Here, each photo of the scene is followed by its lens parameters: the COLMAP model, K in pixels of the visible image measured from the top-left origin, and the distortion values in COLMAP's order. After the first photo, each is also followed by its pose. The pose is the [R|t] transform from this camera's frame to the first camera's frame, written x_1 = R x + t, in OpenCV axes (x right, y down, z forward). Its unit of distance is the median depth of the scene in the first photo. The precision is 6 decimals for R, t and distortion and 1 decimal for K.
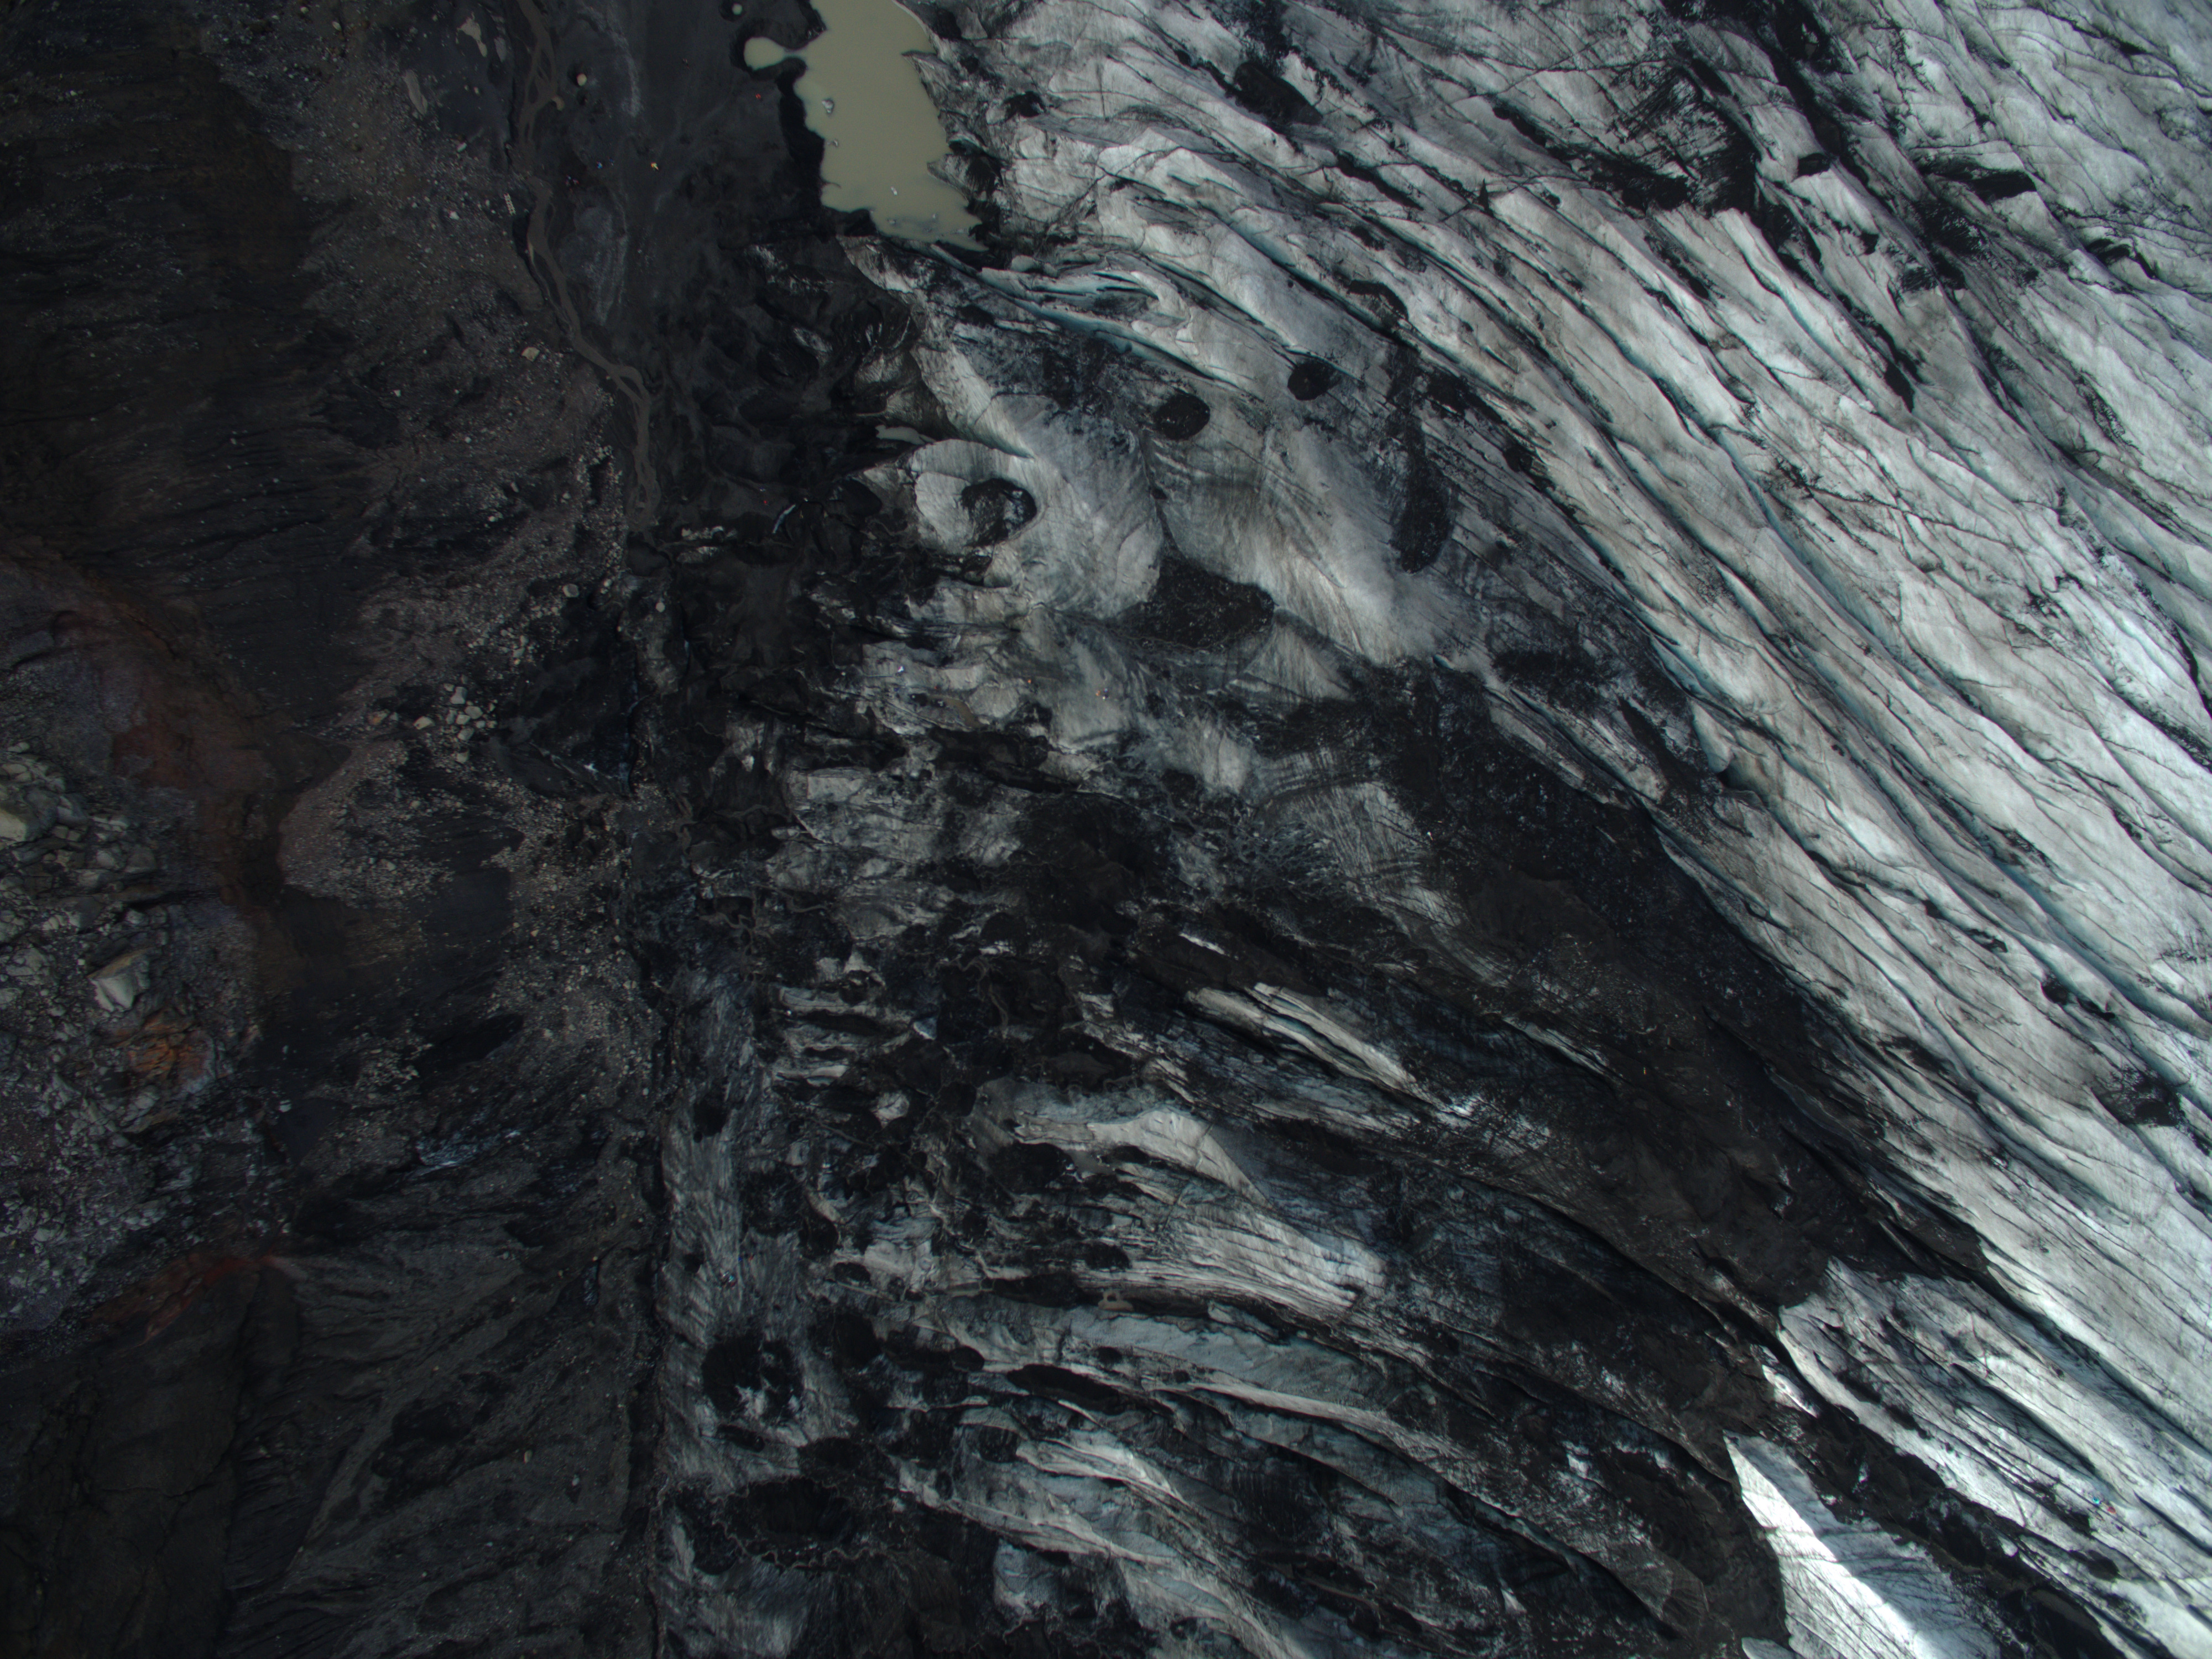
lens RADIAL K [[1322.1, 0, 1116.1], [0, 1322.1, 825.0], [0, 0, 1]] dist [-0.118531, 0.097330]
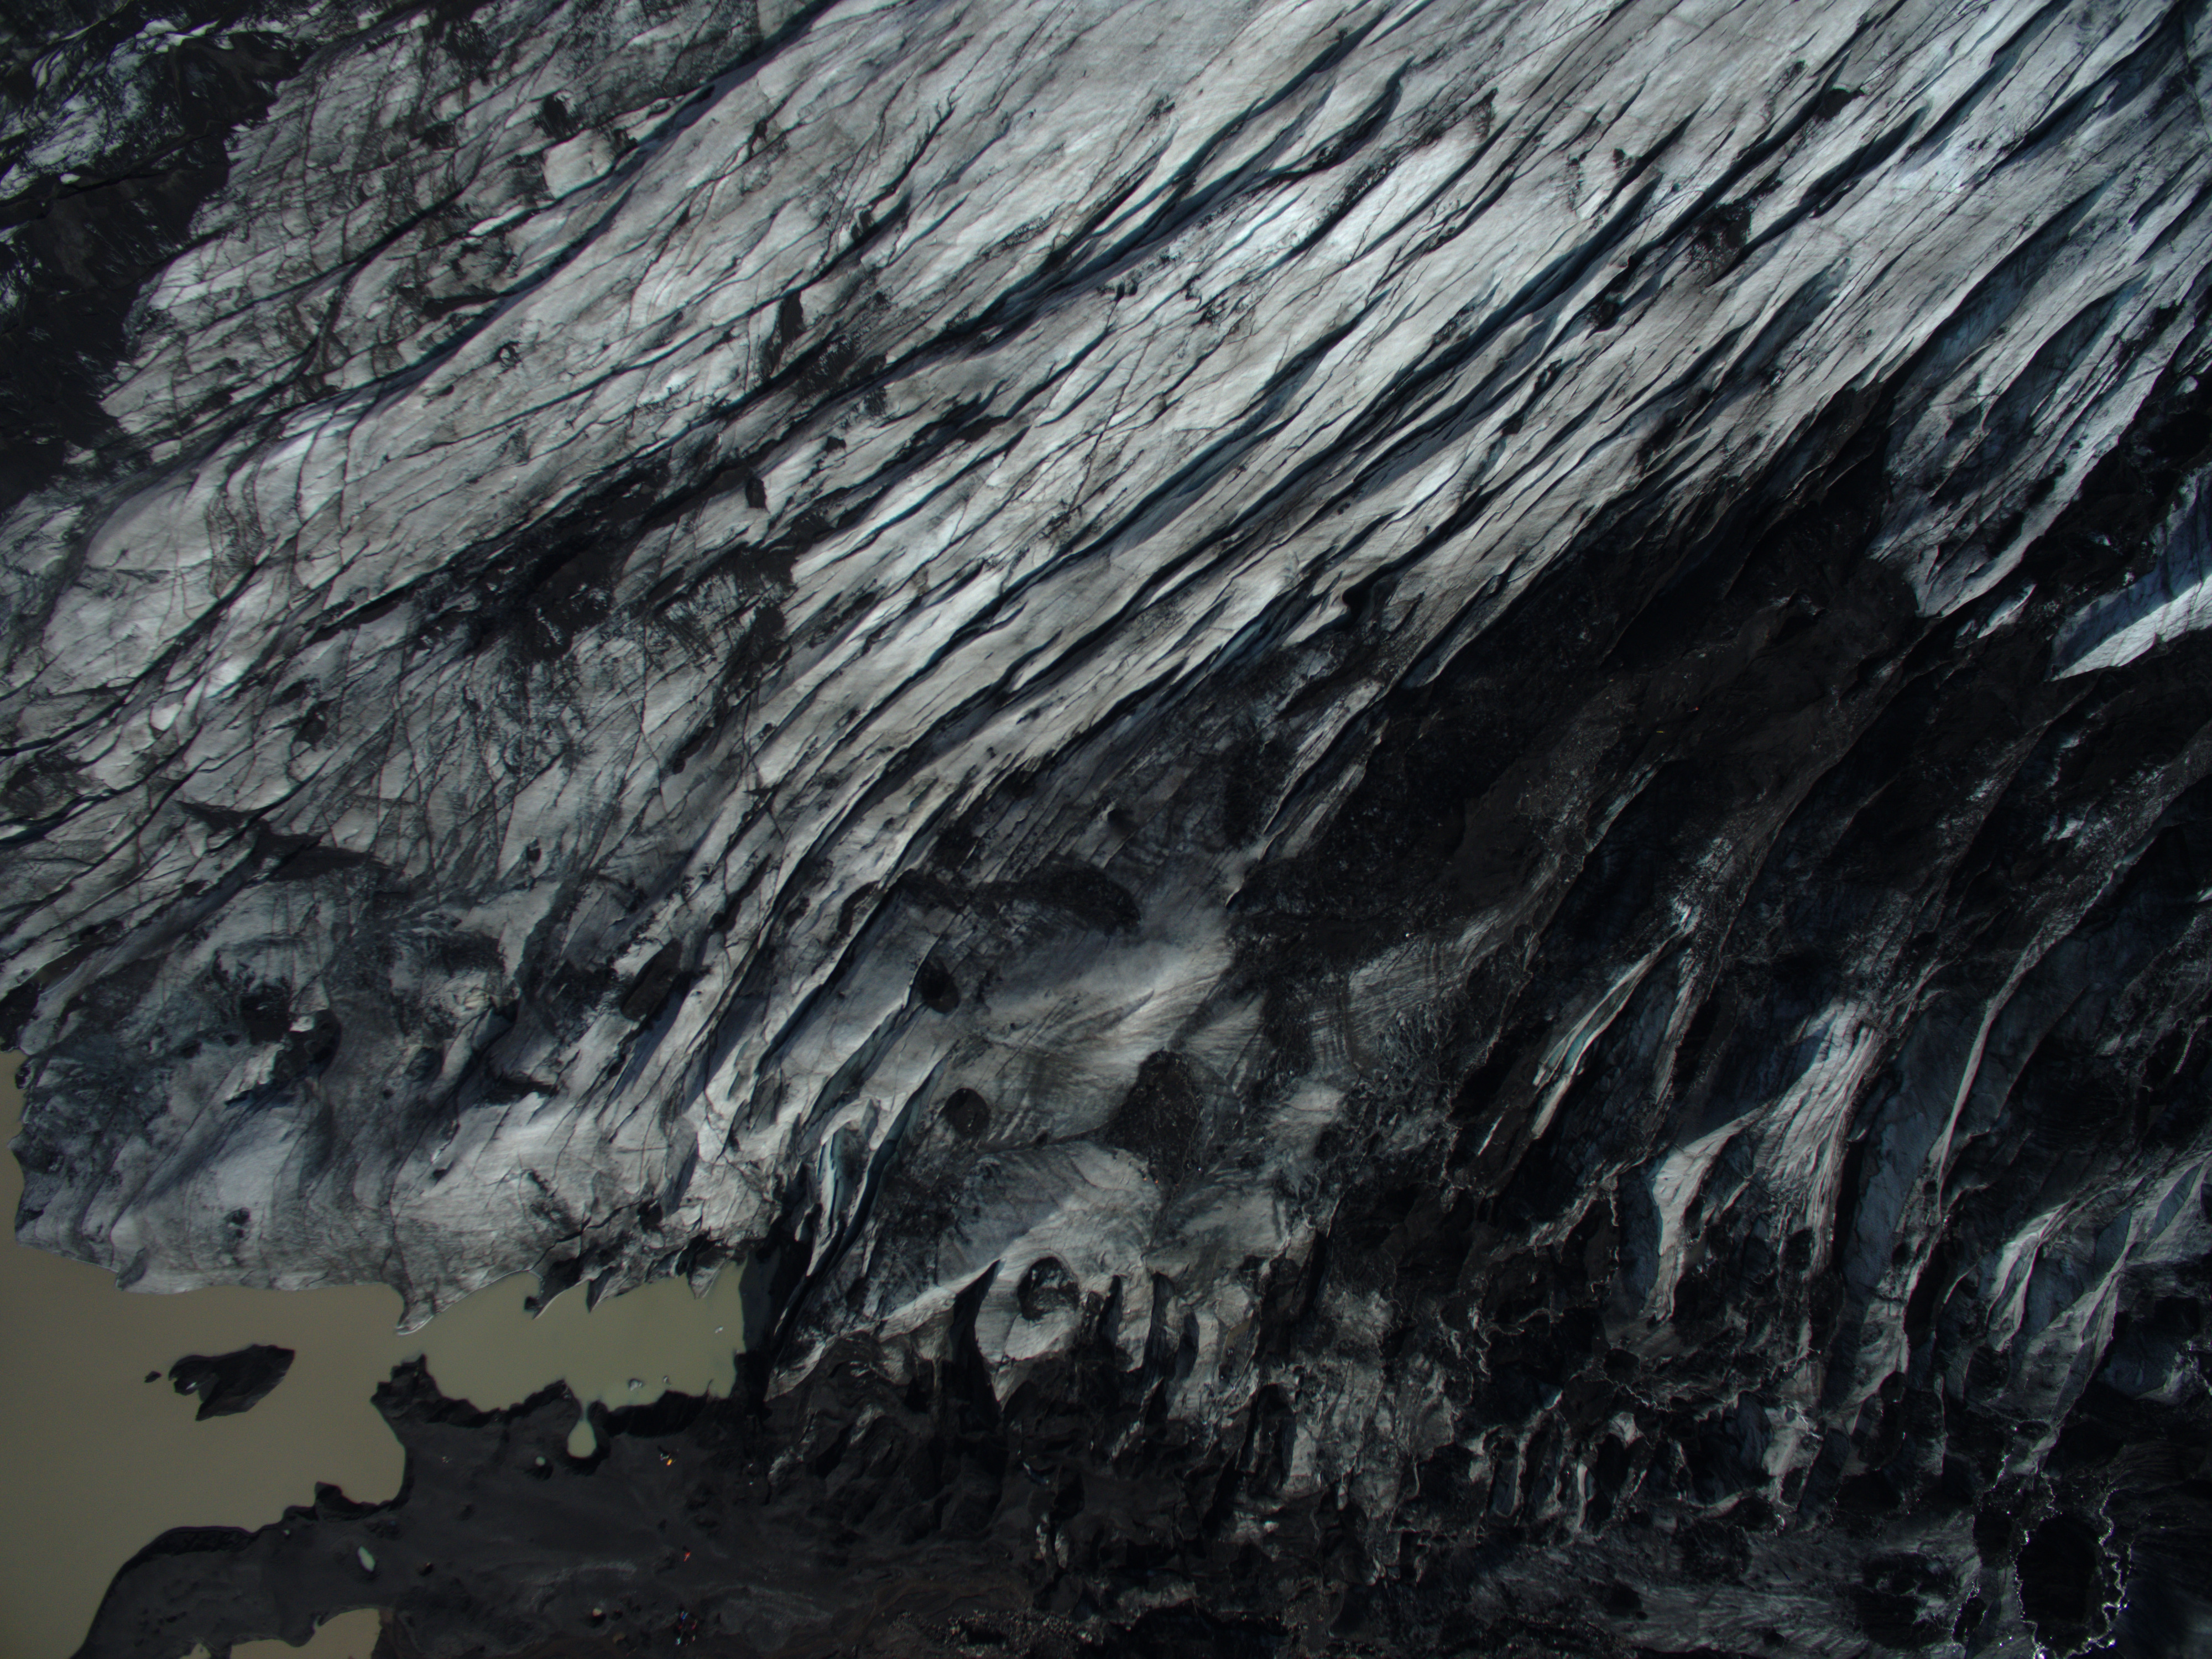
lens RADIAL K [[1322.1, 0, 1116.1], [0, 1322.1, 825.0], [0, 0, 1]] dist [-0.118531, 0.097330]
pose [[0.052951, -0.998588, -0.004287, 0.296624], [0.996144, 0.053122, -0.069822, -0.141460], [0.069952, -0.000573, 0.997550, -0.018502]]
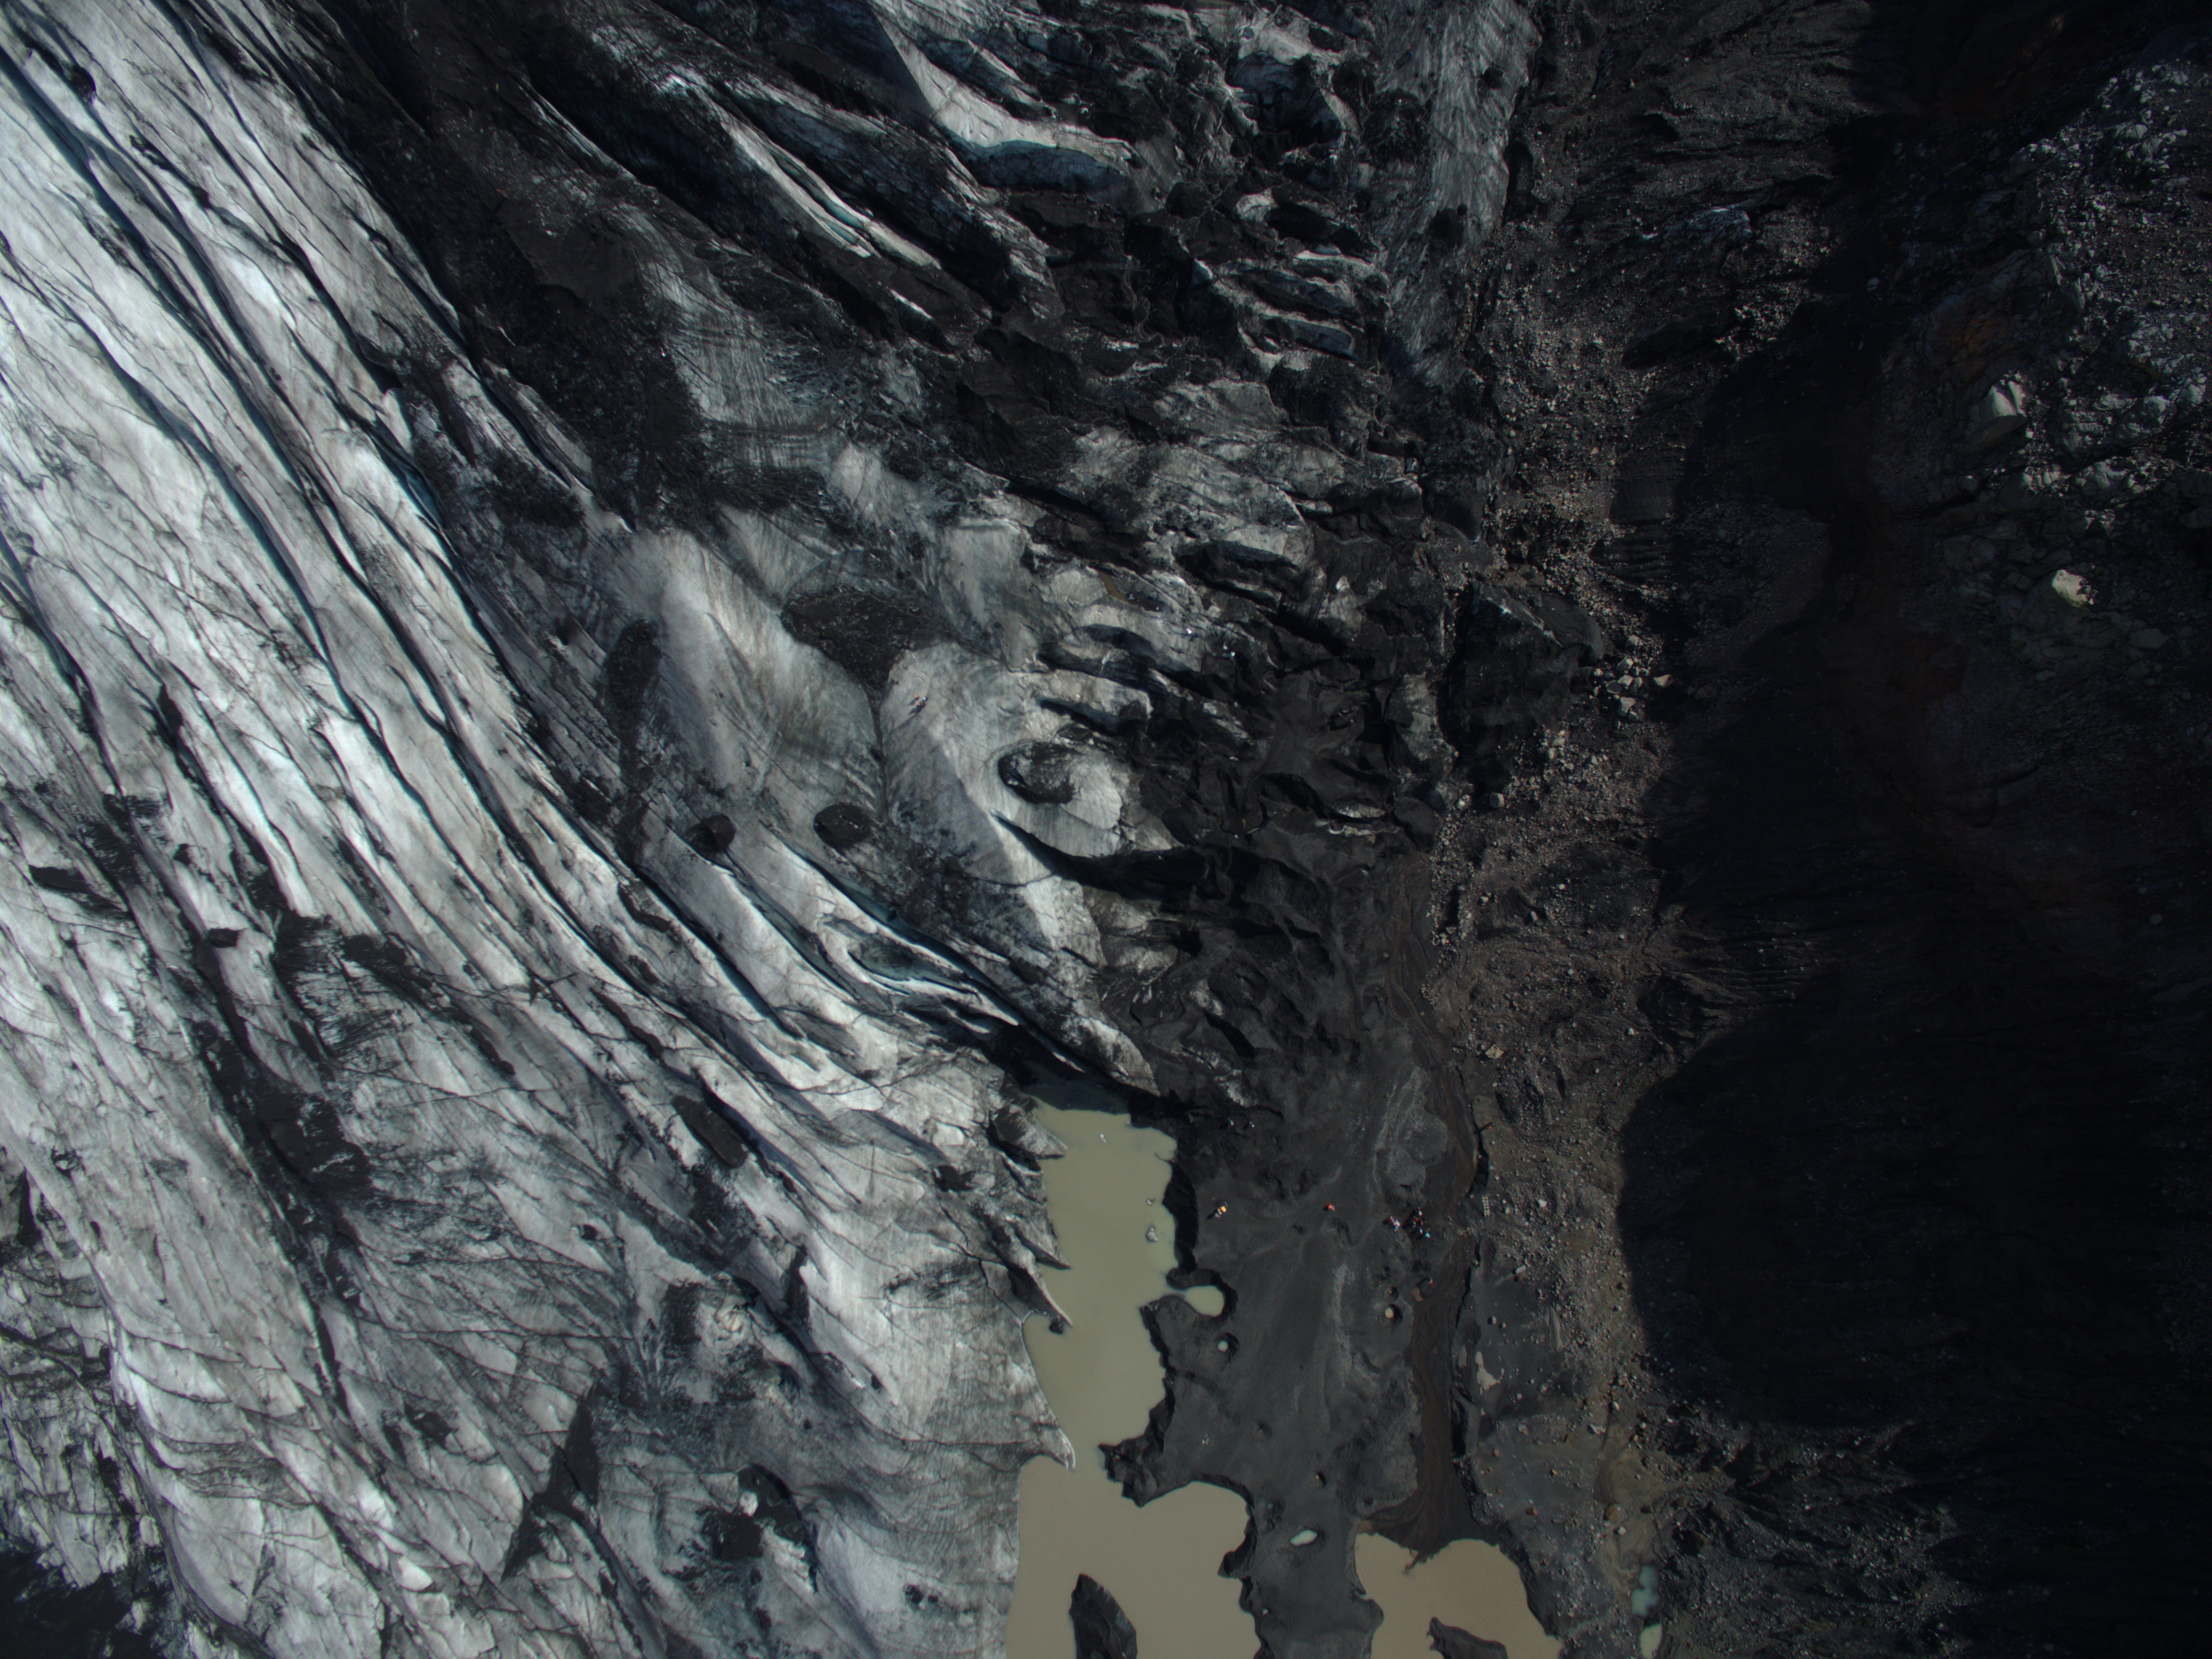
lens RADIAL K [[1322.1, 0, 1116.1], [0, 1322.1, 825.0], [0, 0, 1]] dist [-0.118531, 0.097330]
pose [[-0.980133, -0.189174, 0.059608, -0.228523], [0.184885, -0.980209, -0.070769, -0.206747], [0.071816, -0.058342, 0.995710, -0.006918]]
